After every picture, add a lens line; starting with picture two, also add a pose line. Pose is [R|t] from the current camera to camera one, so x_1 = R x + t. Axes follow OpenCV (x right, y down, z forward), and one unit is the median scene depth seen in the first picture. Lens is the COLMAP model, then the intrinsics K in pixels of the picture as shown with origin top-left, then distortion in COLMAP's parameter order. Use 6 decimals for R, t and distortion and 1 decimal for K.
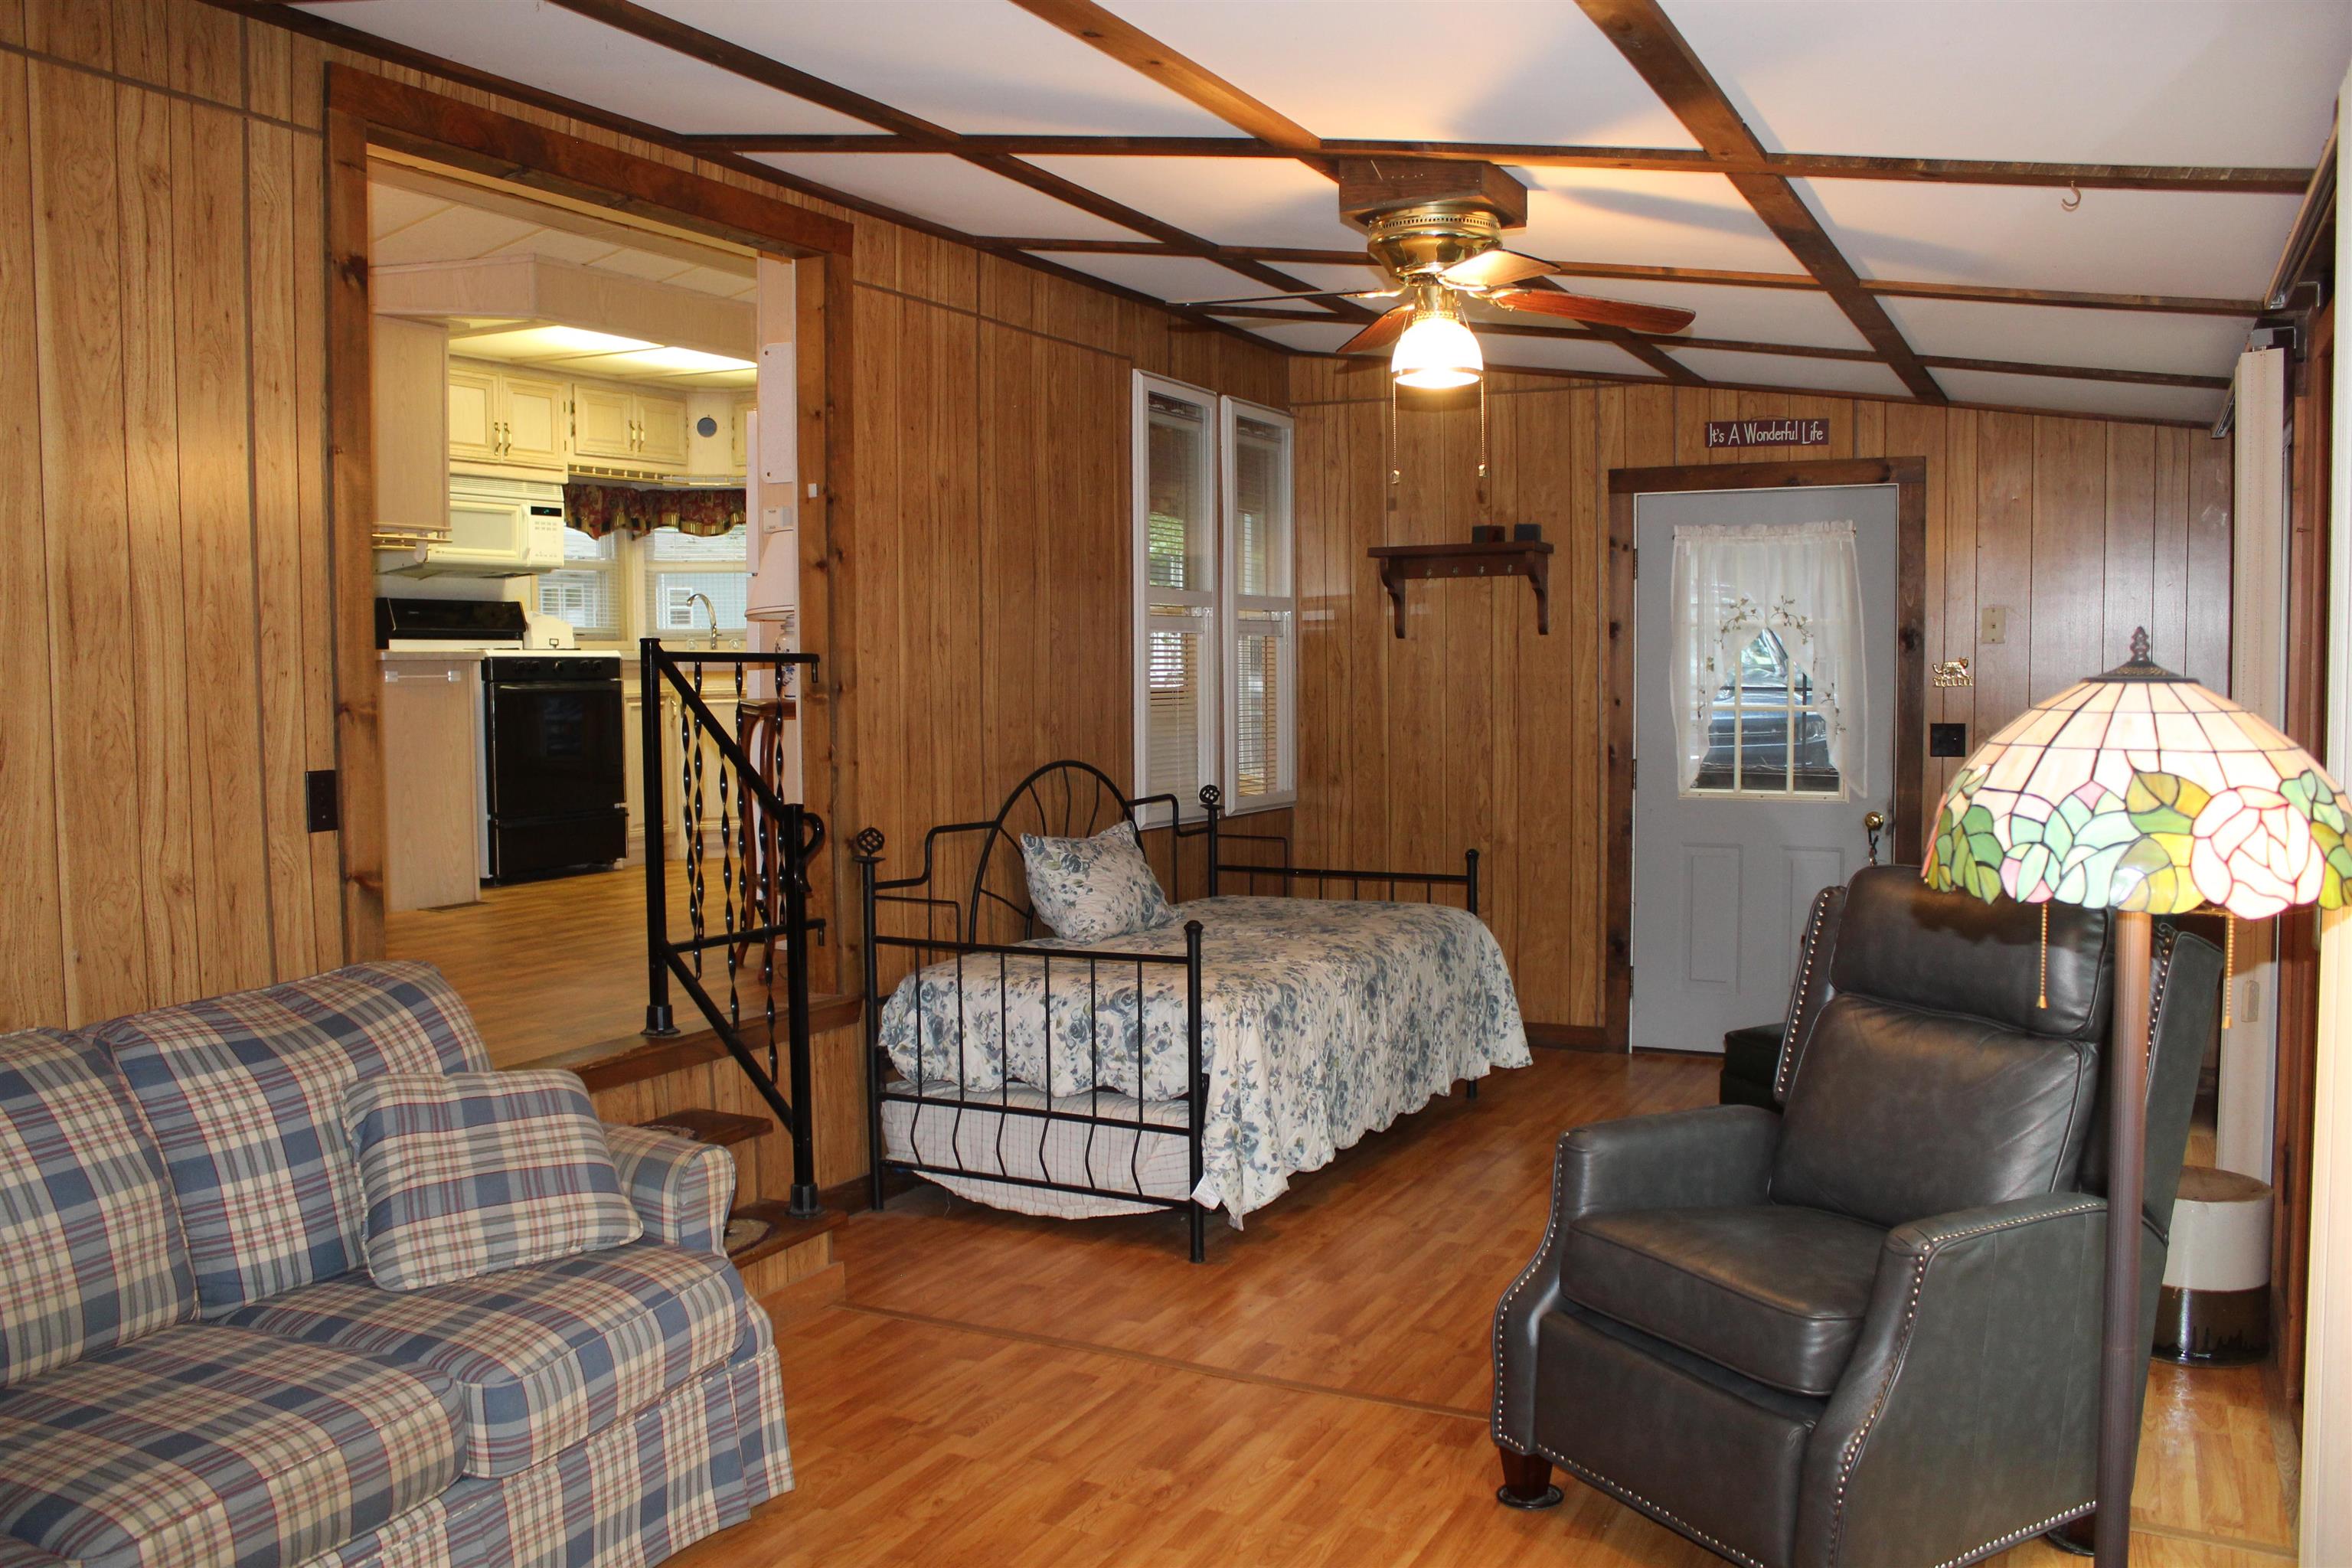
lens RADIAL K [[1946.5, 0, 1163.4], [0, 1946.5, 783.3], [0, 0, 1]] dist [-0.167653, 0.150610]
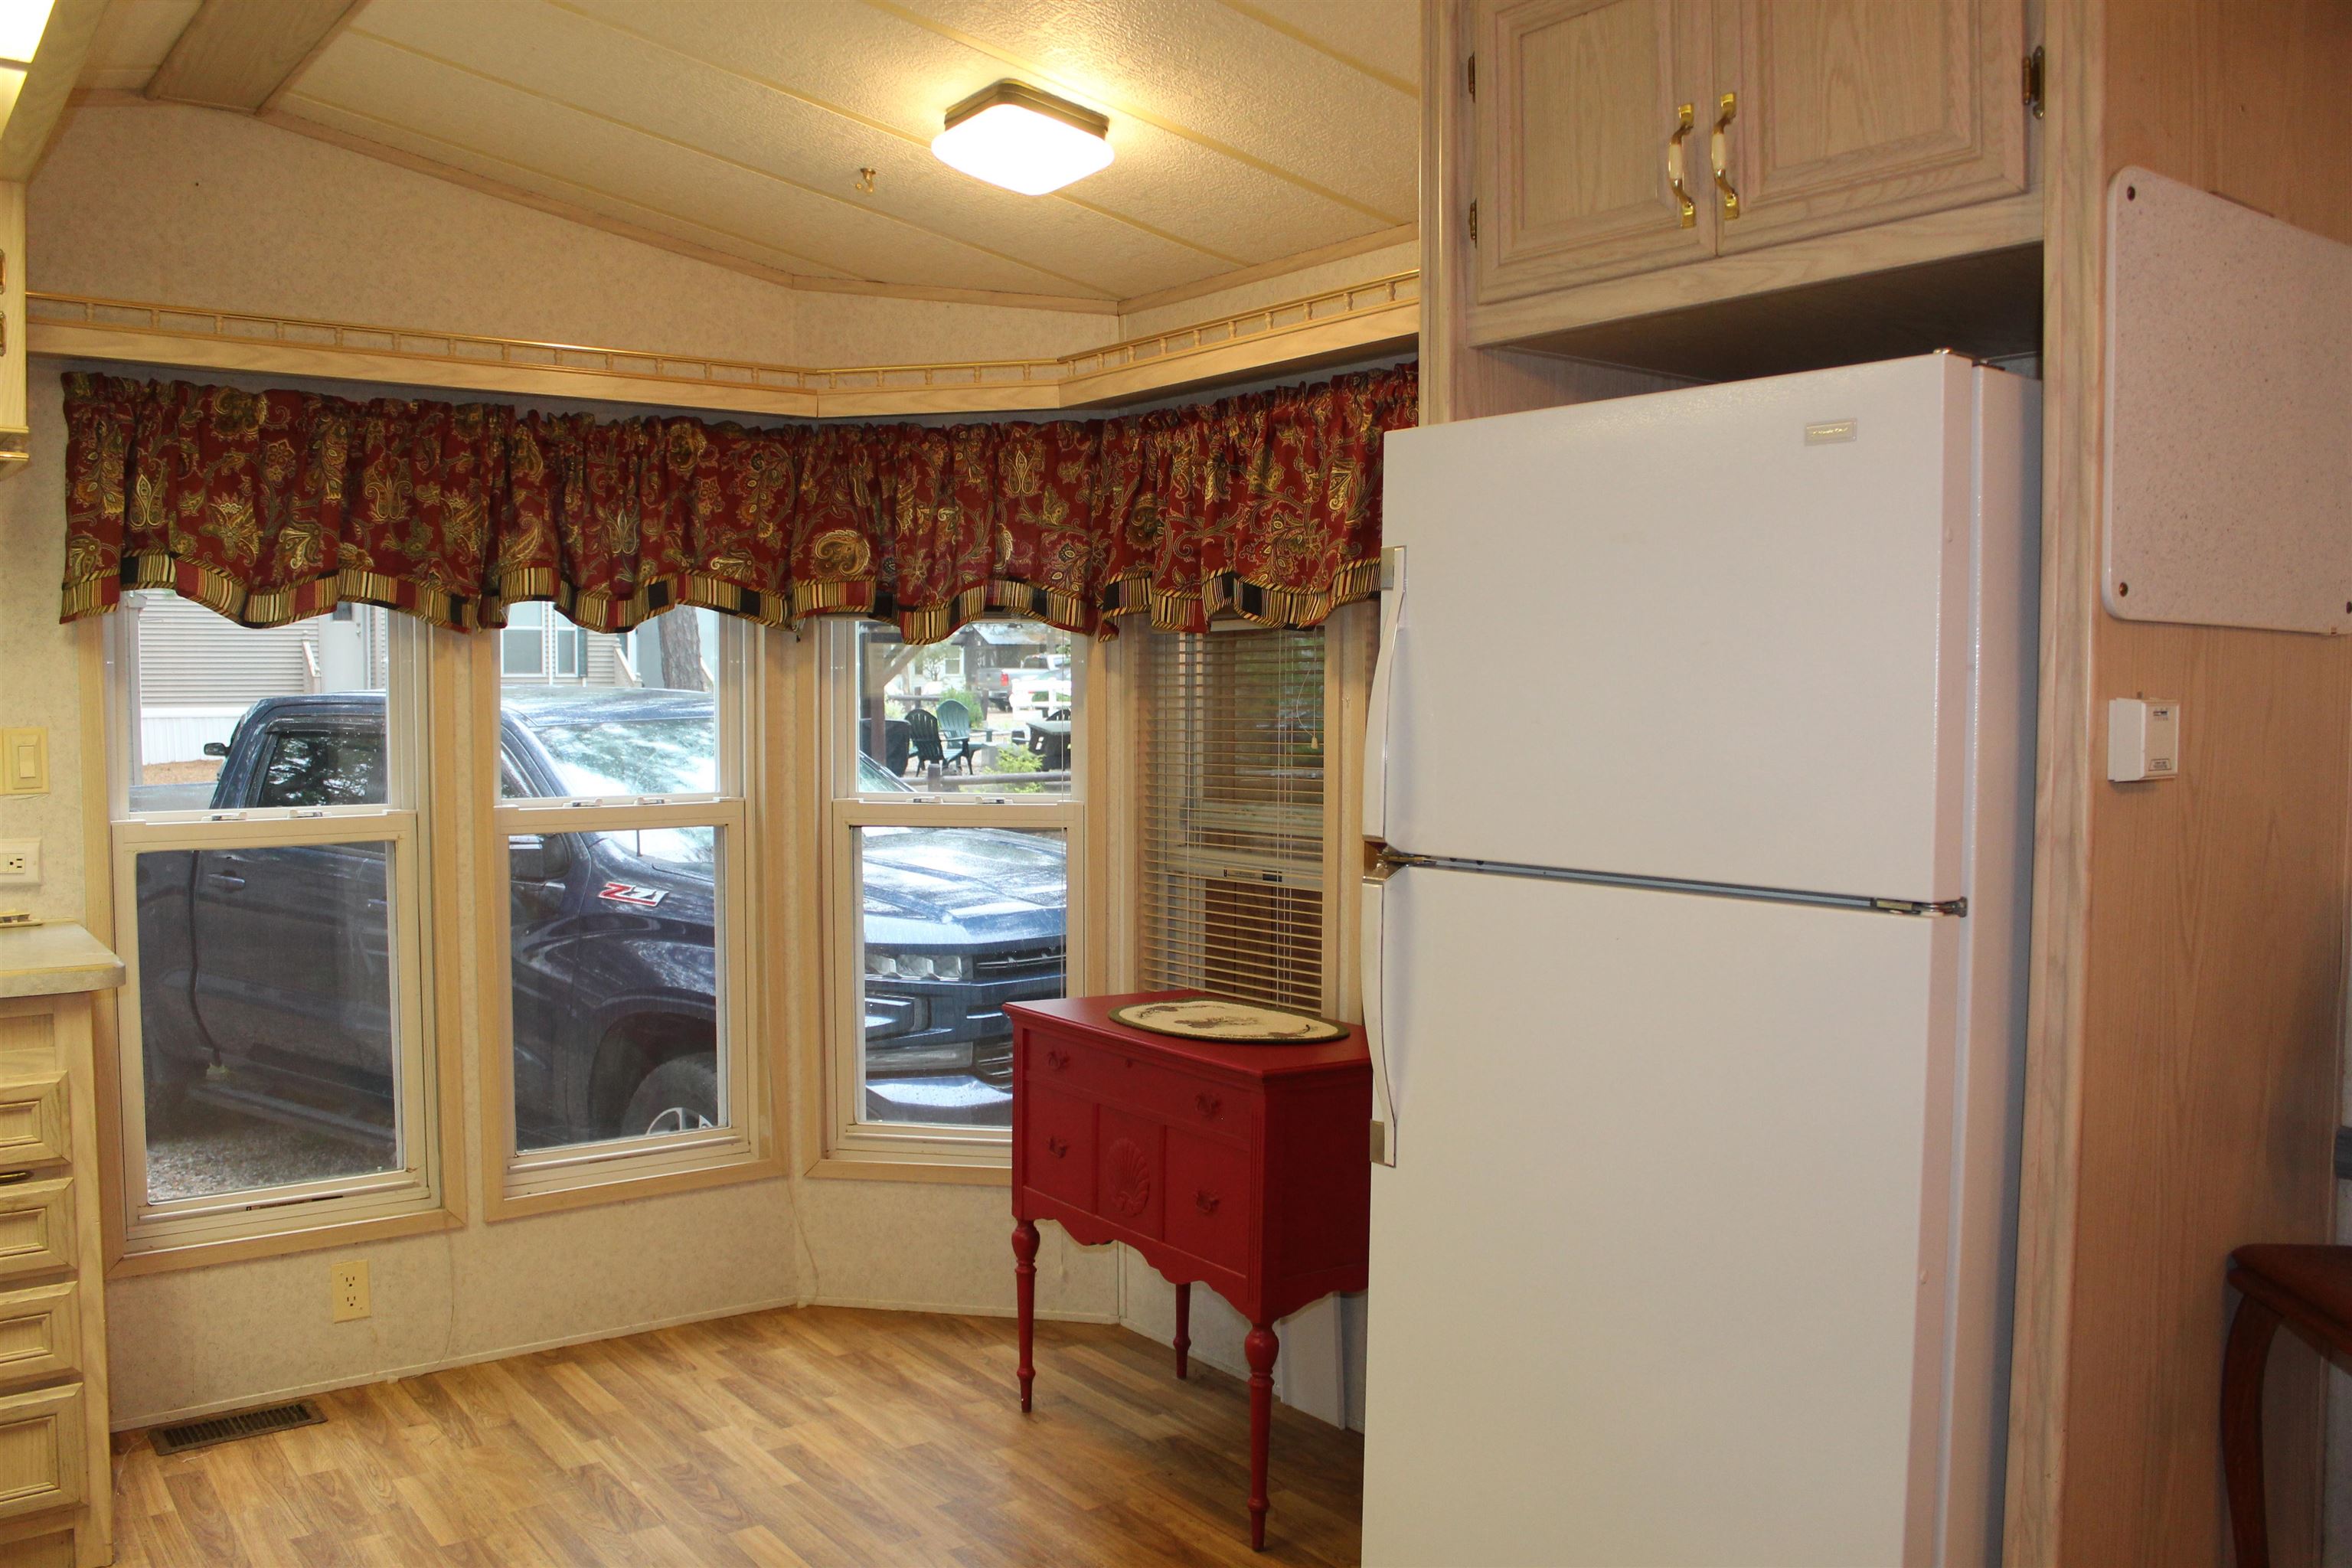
lens RADIAL K [[1946.5, 0, 1163.4], [0, 1946.5, 783.3], [0, 0, 1]] dist [-0.167653, 0.150610]
pose [[0.442793, -0.036779, 0.895869, -0.548714], [0.051522, 0.998551, 0.015529, -0.143521], [-0.895142, 0.039281, 0.444047, 1.016377]]
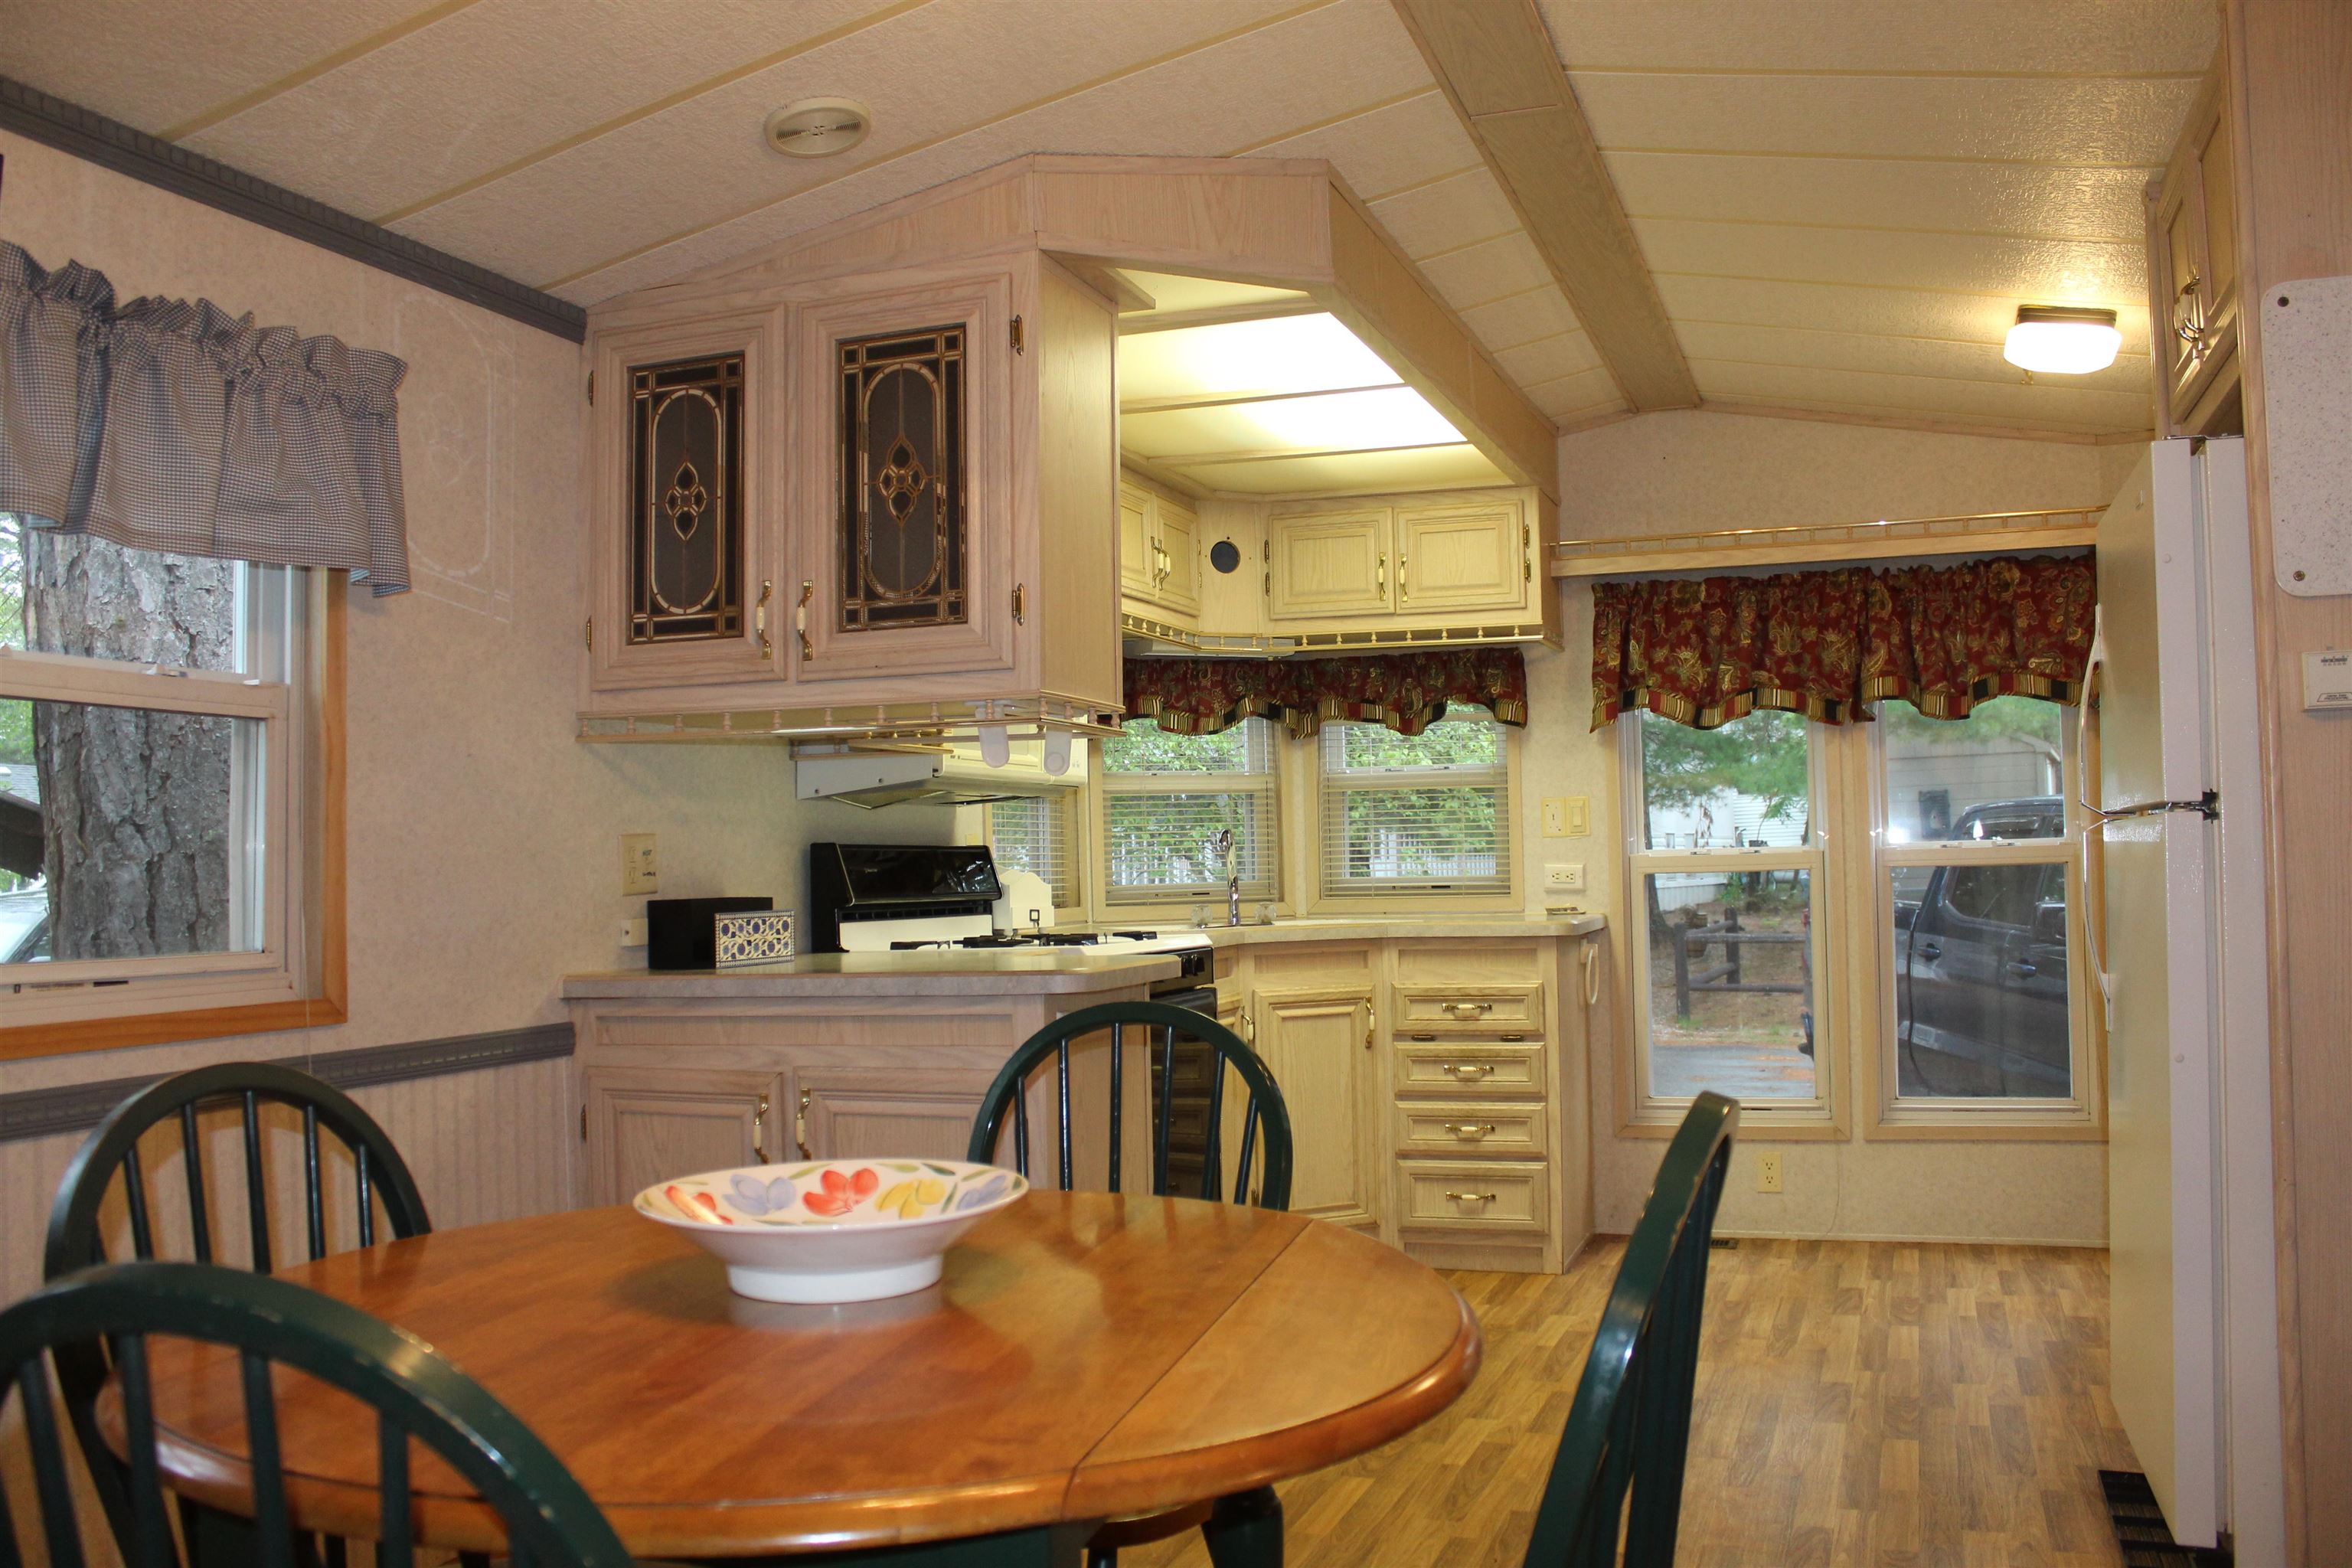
lens RADIAL K [[1946.5, 0, 1163.4], [0, 1946.5, 783.3], [0, 0, 1]] dist [-0.167653, 0.150610]
pose [[0.993857, -0.009014, 0.110306, -0.512144], [0.020888, 0.994043, -0.106971, -0.075143], [-0.108685, 0.108618, 0.988124, 0.625121]]
